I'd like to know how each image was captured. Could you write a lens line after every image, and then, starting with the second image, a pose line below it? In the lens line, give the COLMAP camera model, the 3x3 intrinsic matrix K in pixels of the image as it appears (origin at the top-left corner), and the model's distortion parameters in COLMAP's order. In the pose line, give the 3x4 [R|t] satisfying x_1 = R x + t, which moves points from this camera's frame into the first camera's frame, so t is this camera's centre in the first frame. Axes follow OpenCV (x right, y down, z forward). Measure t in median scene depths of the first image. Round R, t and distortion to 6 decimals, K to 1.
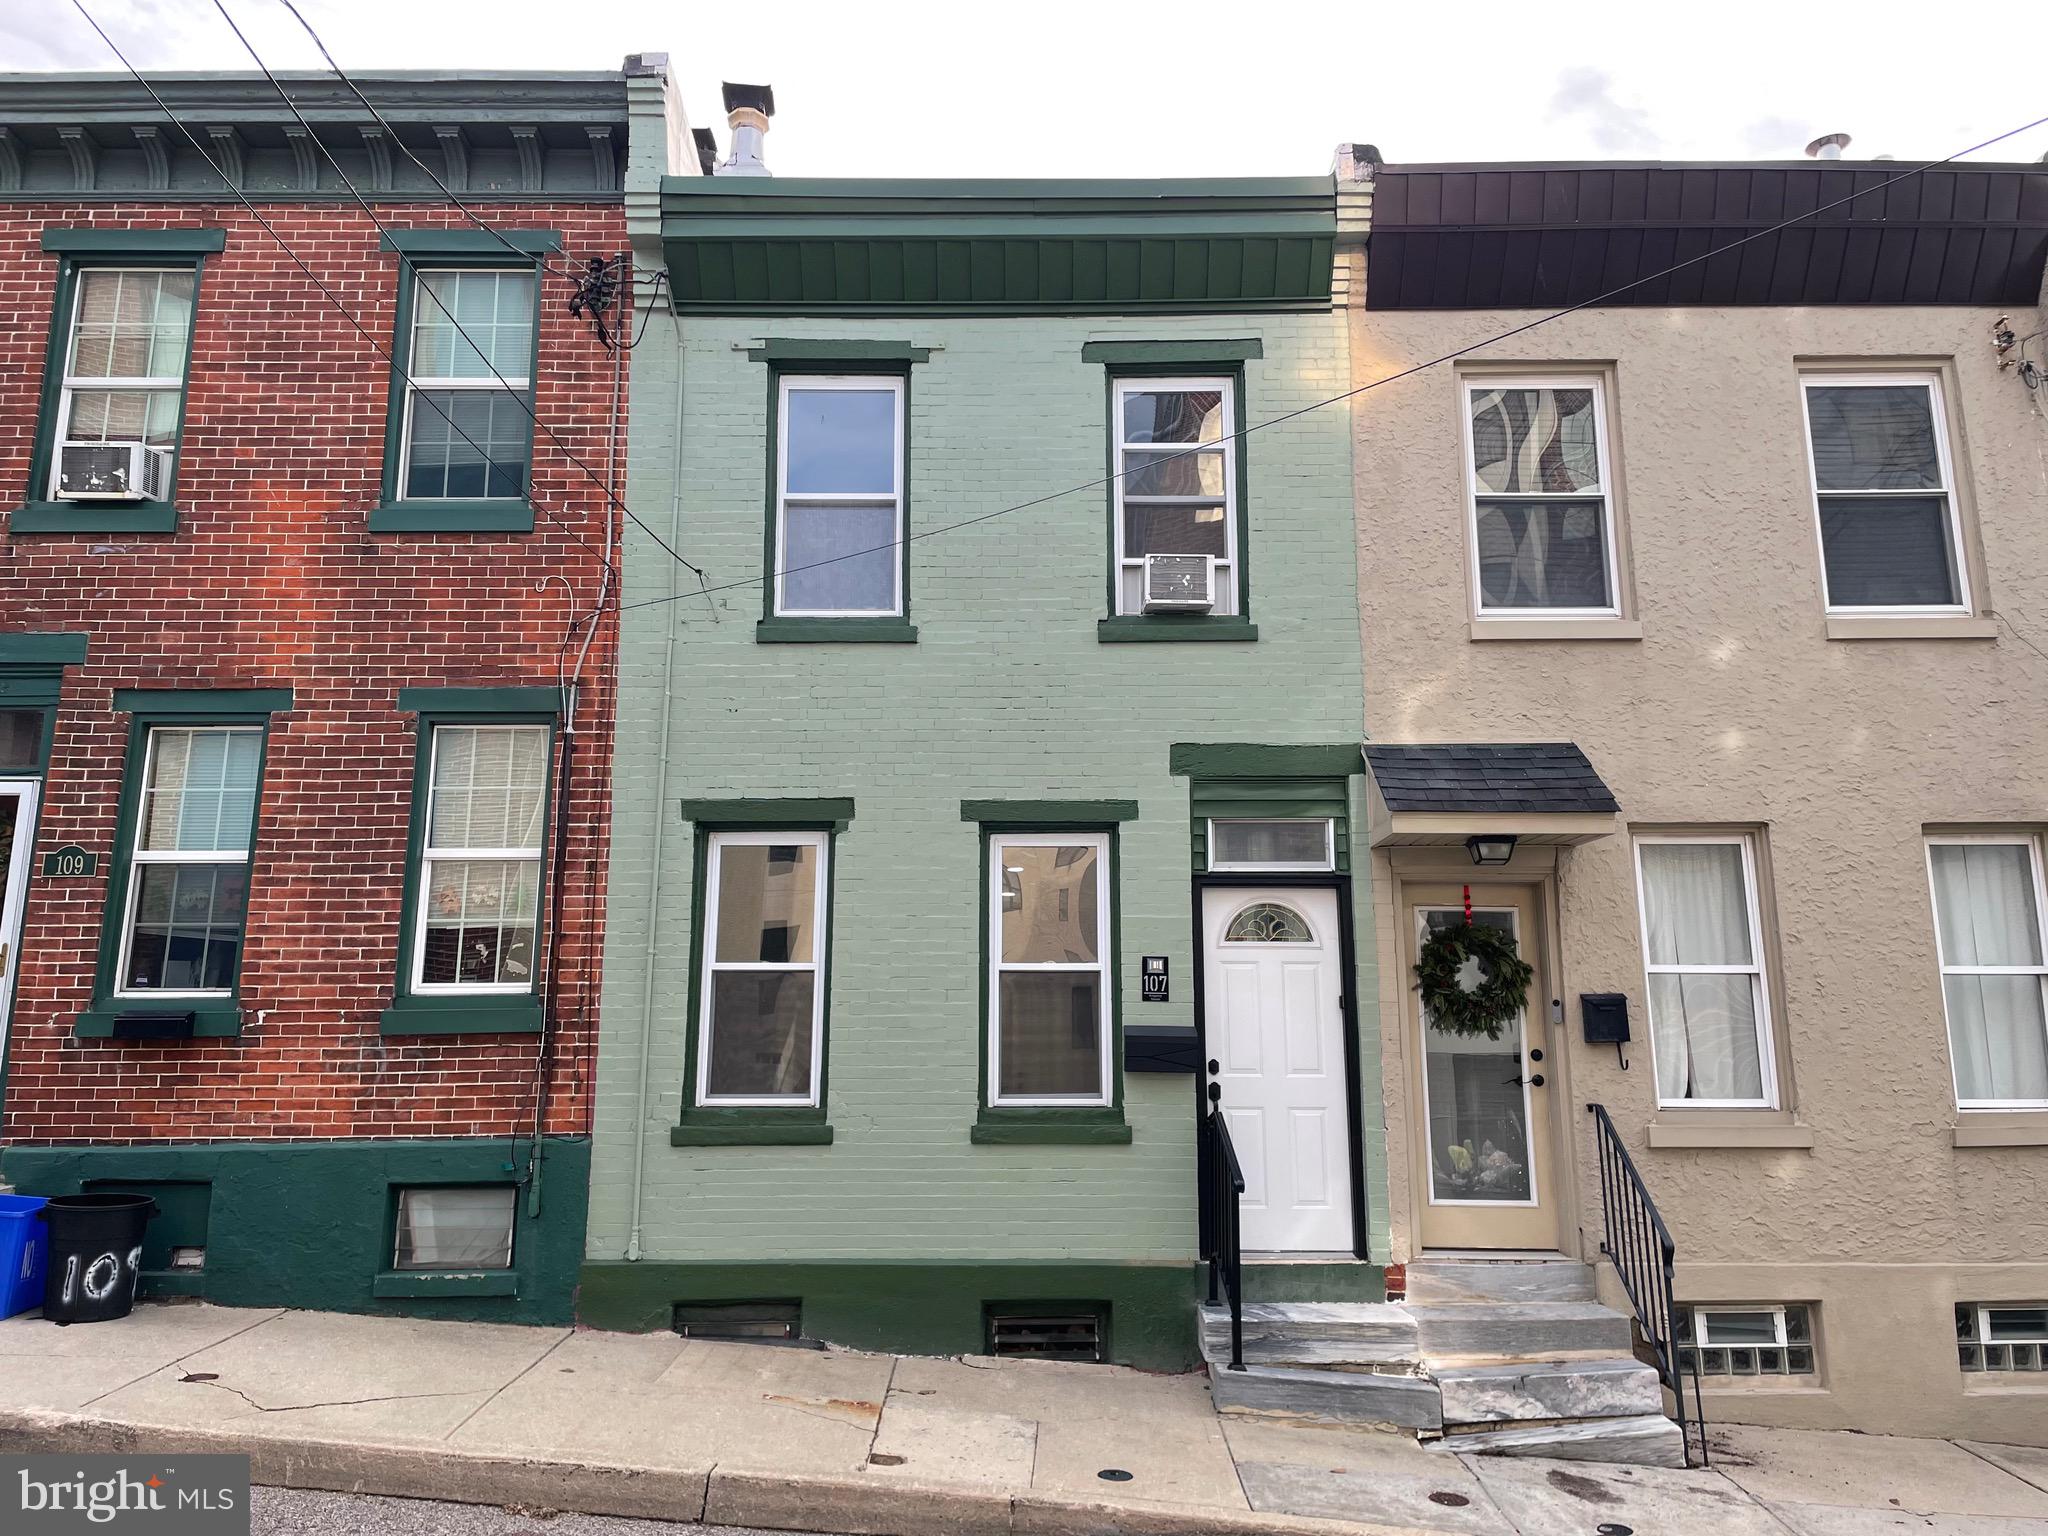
lens RADIAL K [[1538.4, 0, 1010.8], [0, 1538.4, 766.8], [0, 0, 1]] dist [0.081640, 0.000688]
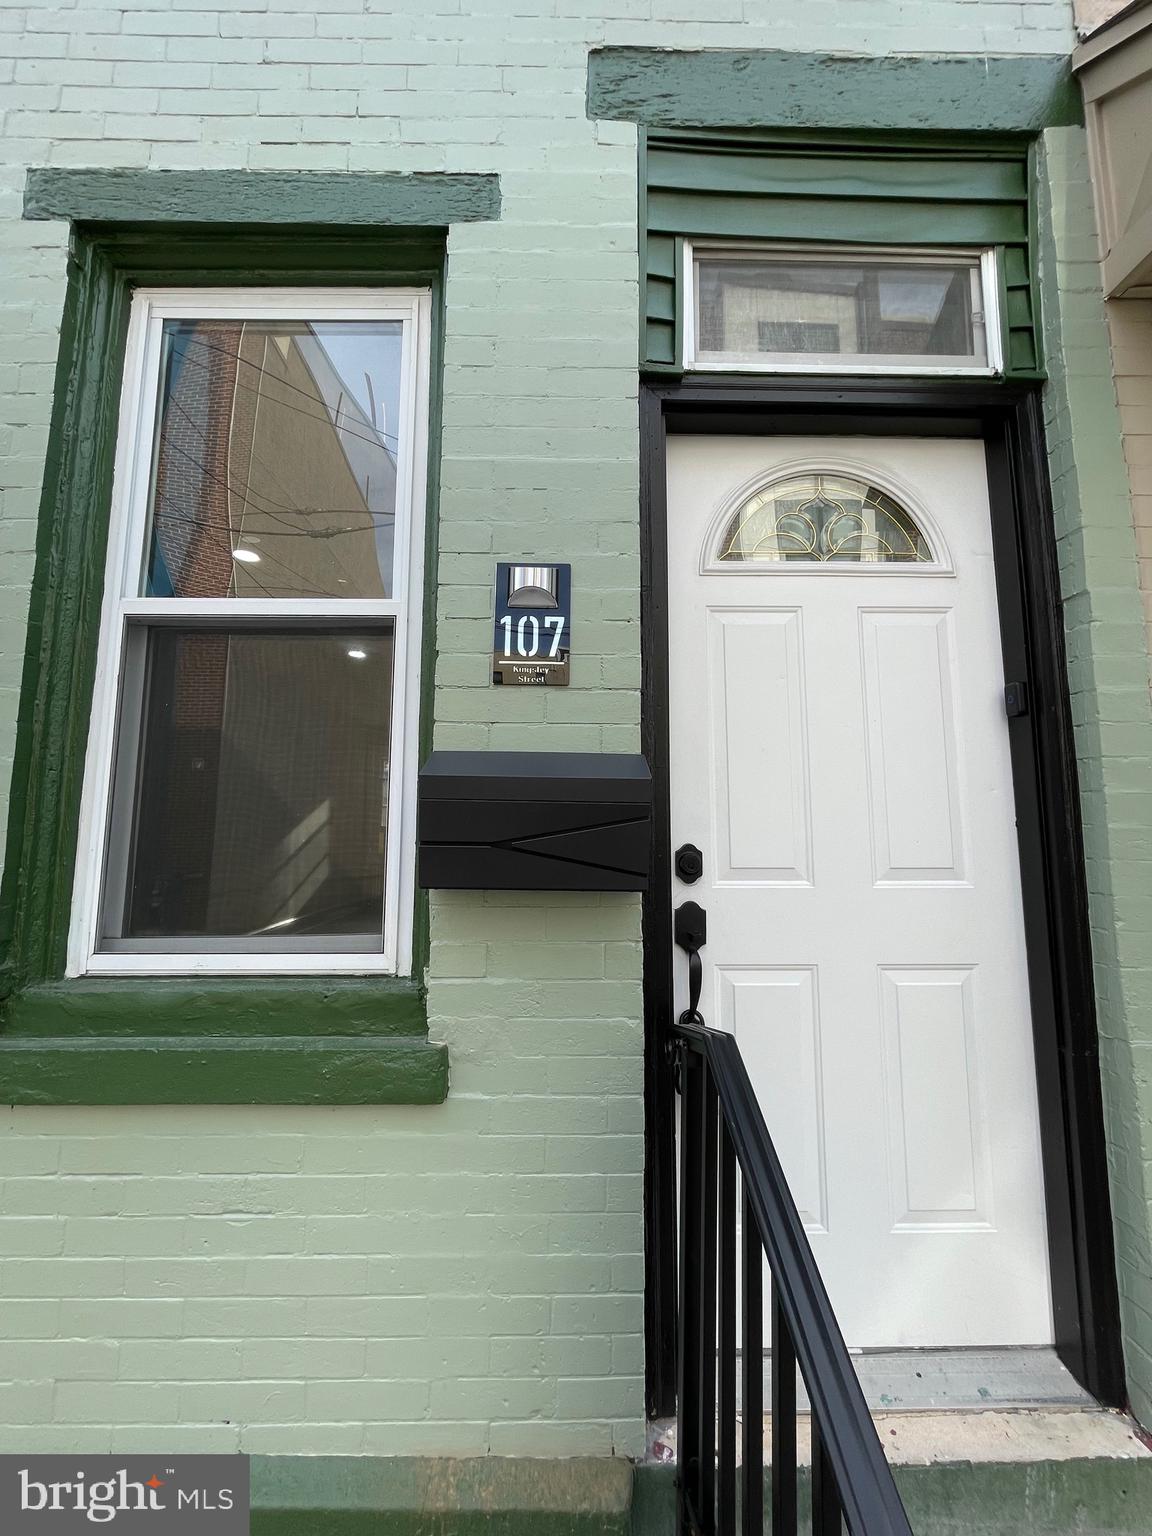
lens RADIAL K [[619.7, 0, 582.8], [0, 619.7, 767.4], [0, 0, 1]] dist [-0.017675, -0.000284]
pose [[0.999977, -0.000193, 0.006794, 0.103320], [-0.000478, 0.995136, 0.098513, 0.154739], [-0.006780, -0.098514, 0.995113, 0.848608]]
